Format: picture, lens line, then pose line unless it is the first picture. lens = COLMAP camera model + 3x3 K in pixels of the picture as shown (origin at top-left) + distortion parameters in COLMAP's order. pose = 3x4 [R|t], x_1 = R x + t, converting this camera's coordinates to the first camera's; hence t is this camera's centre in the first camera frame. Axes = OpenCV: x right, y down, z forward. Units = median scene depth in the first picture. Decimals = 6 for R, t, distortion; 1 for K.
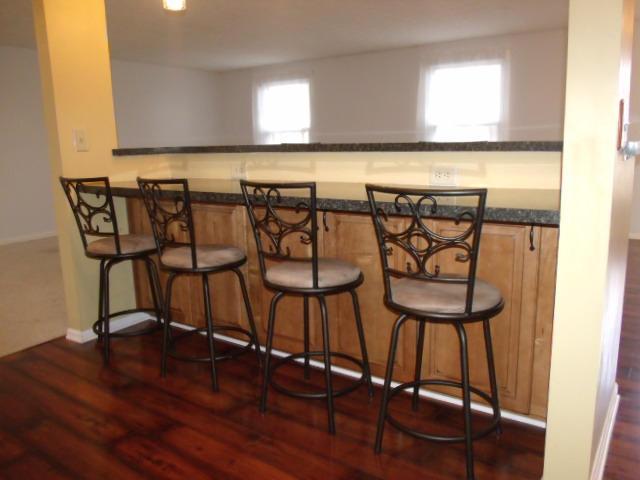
lens RADIAL K [[509.6, 0, 324.2], [0, 509.6, 239.3], [0, 0, 1]] dist [-0.039904, 0.015900]
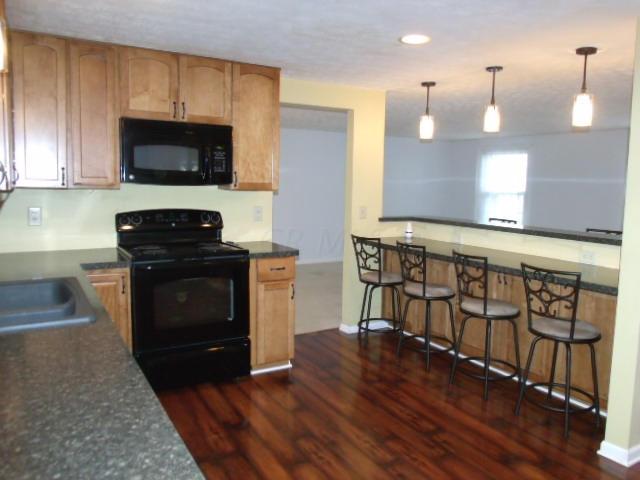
lens RADIAL K [[509.6, 0, 323.1], [0, 509.6, 239.7], [0, 0, 1]] dist [-0.039904, 0.015900]
pose [[0.900207, 0.087883, -0.426503, 0.153837], [-0.121372, 0.991248, -0.051927, -0.001726], [0.418207, 0.098510, 0.902994, -0.695012]]
